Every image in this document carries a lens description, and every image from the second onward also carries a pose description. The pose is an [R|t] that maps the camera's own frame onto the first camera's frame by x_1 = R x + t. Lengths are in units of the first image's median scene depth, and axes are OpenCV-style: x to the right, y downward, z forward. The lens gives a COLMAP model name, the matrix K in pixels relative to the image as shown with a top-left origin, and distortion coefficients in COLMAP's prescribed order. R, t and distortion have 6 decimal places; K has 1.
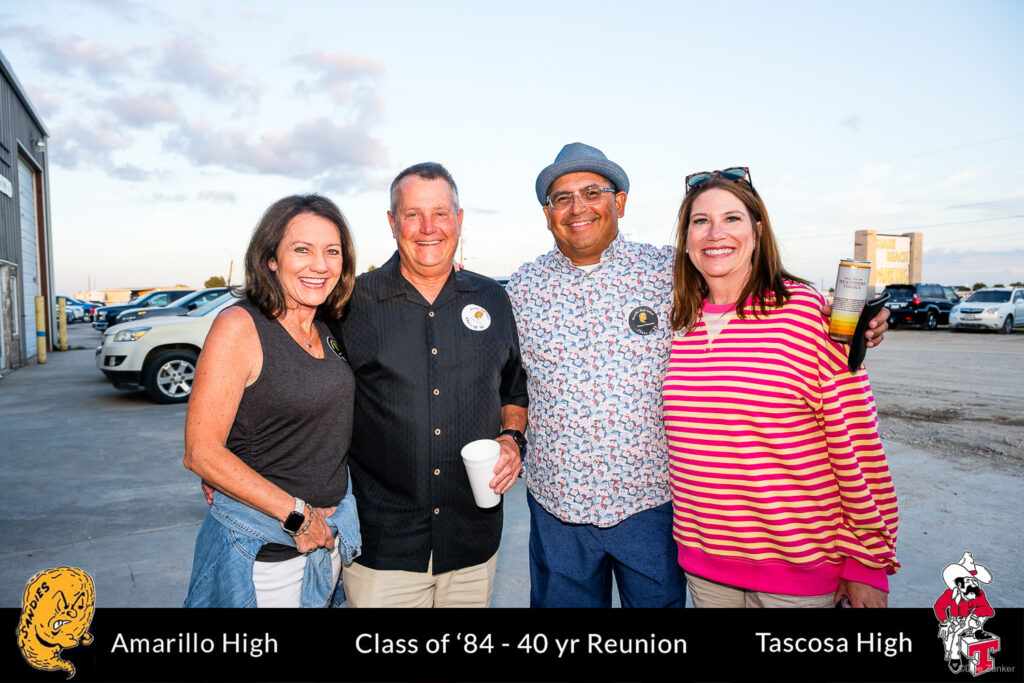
lens RADIAL K [[638.8, 0, 512.0], [0, 638.8, 341.5], [0, 0, 1]] dist [-0.003352, -0.023766]
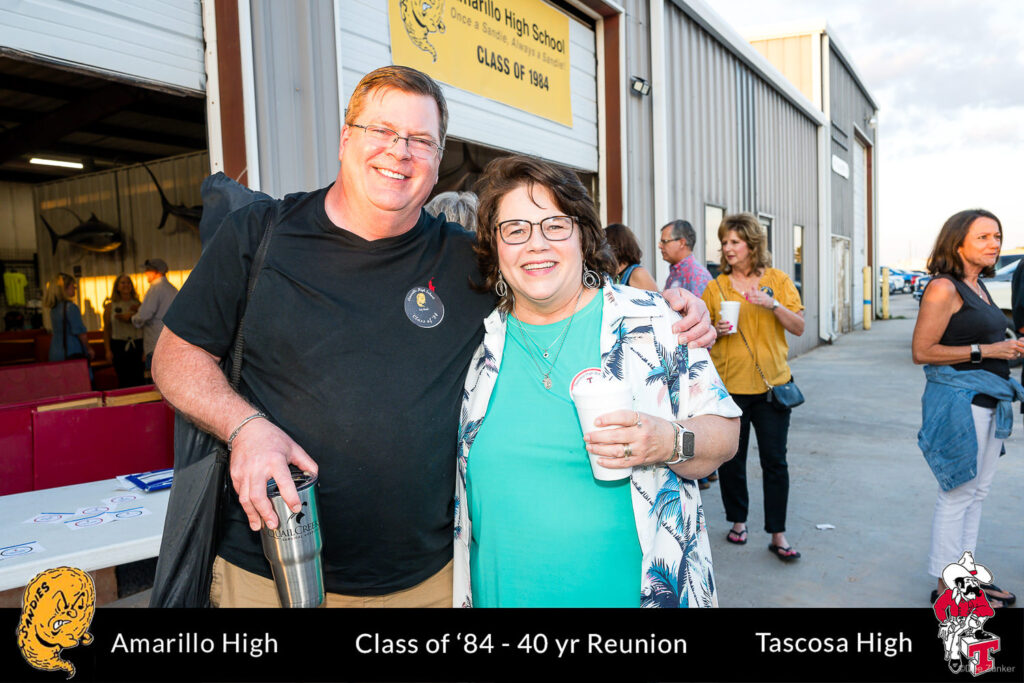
lens RADIAL K [[741.8, 0, 512.0], [0, 741.8, 341.5], [0, 0, 1]] dist [-0.027760, 0.006343]
pose [[0.471837, 0.055530, -0.879935, 0.073847], [-0.026494, 0.998457, 0.048803, 0.009516], [0.881288, 0.000286, 0.472580, -0.119577]]
